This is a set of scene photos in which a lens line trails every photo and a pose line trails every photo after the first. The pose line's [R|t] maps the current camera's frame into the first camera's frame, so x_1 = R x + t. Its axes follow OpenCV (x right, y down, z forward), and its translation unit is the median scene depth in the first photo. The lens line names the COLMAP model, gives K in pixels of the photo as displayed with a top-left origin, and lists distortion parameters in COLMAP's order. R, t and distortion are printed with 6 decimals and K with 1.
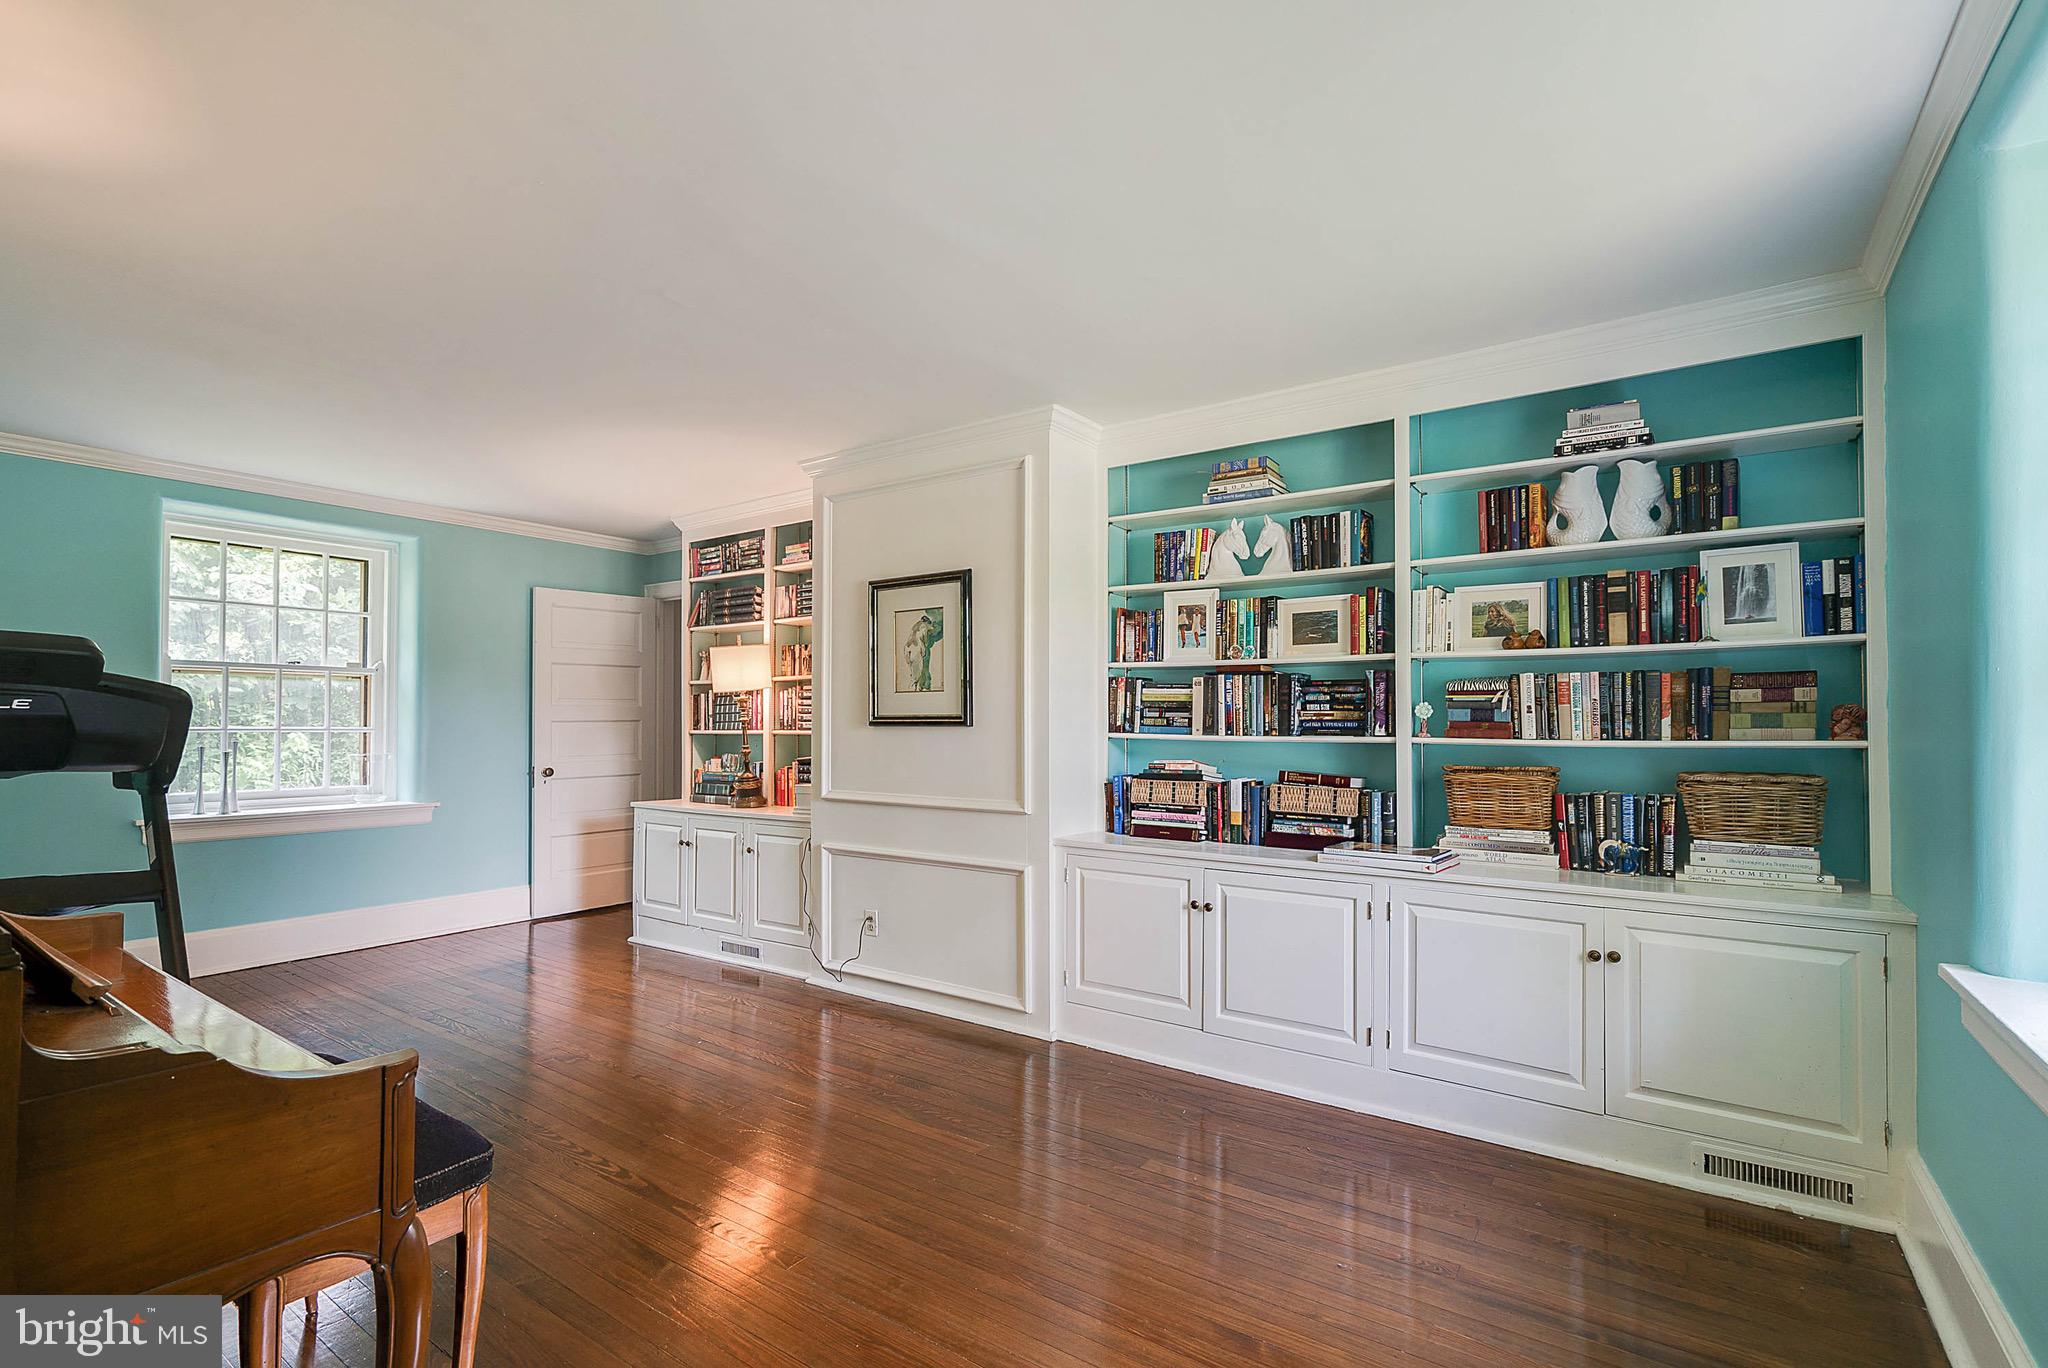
lens RADIAL K [[933.0, 0, 1022.8], [0, 933.0, 701.2], [0, 0, 1]] dist [-0.005361, 0.002685]
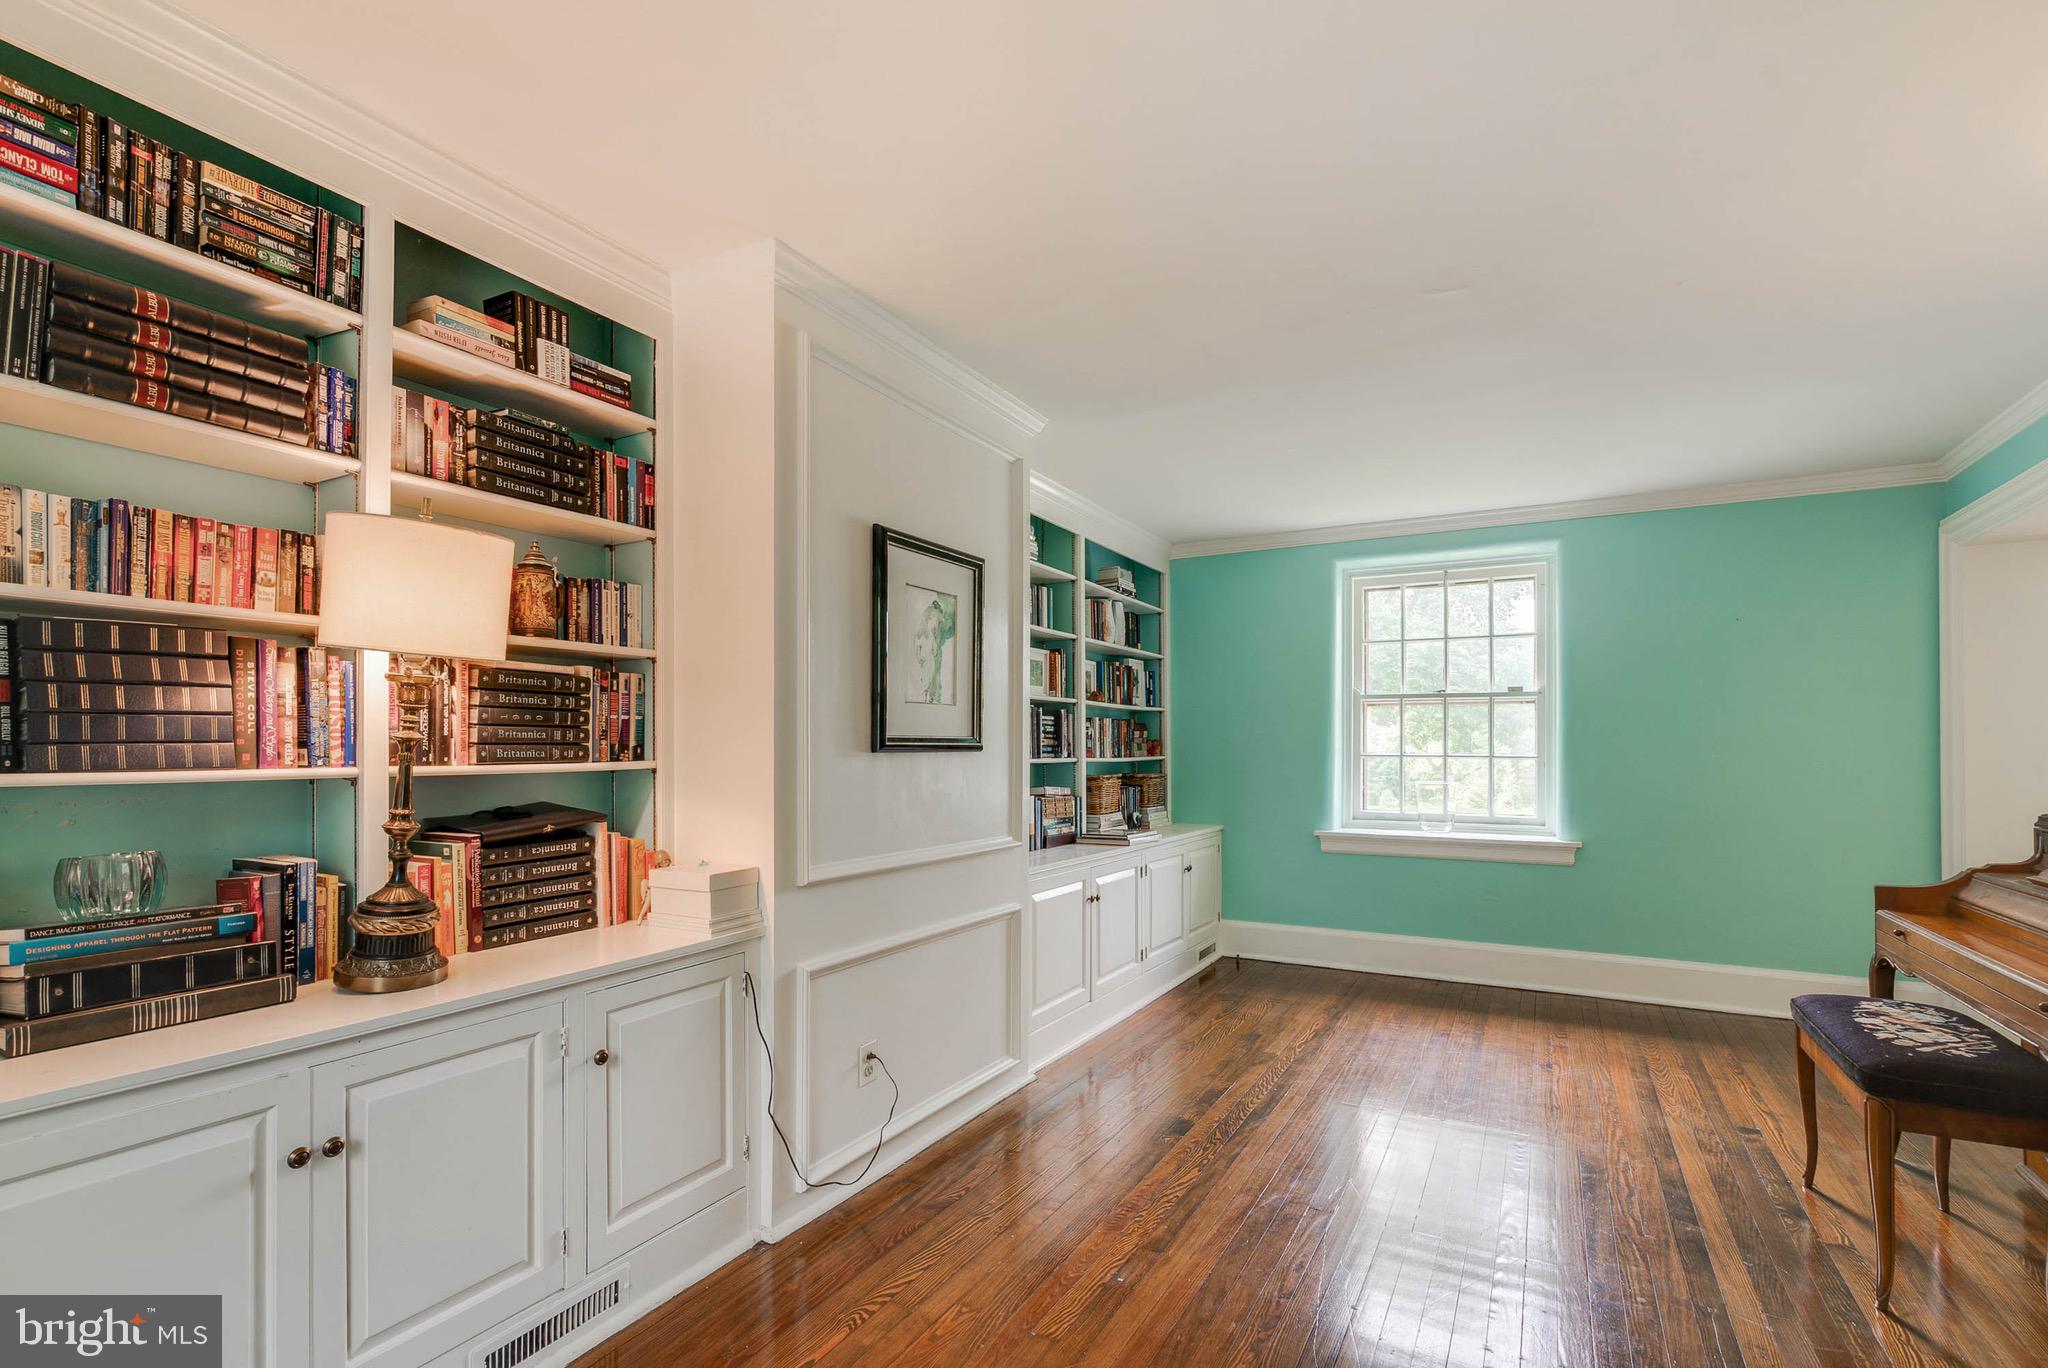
lens RADIAL K [[933.0, 0, 1020.7], [0, 933.0, 749.9], [0, 0, 1]] dist [-0.005361, 0.002685]
pose [[-0.084888, 0.000189, 0.996390, -0.839613], [-0.018777, 0.999822, -0.001790, 0.024970], [-0.996214, -0.018861, -0.084870, 0.998843]]
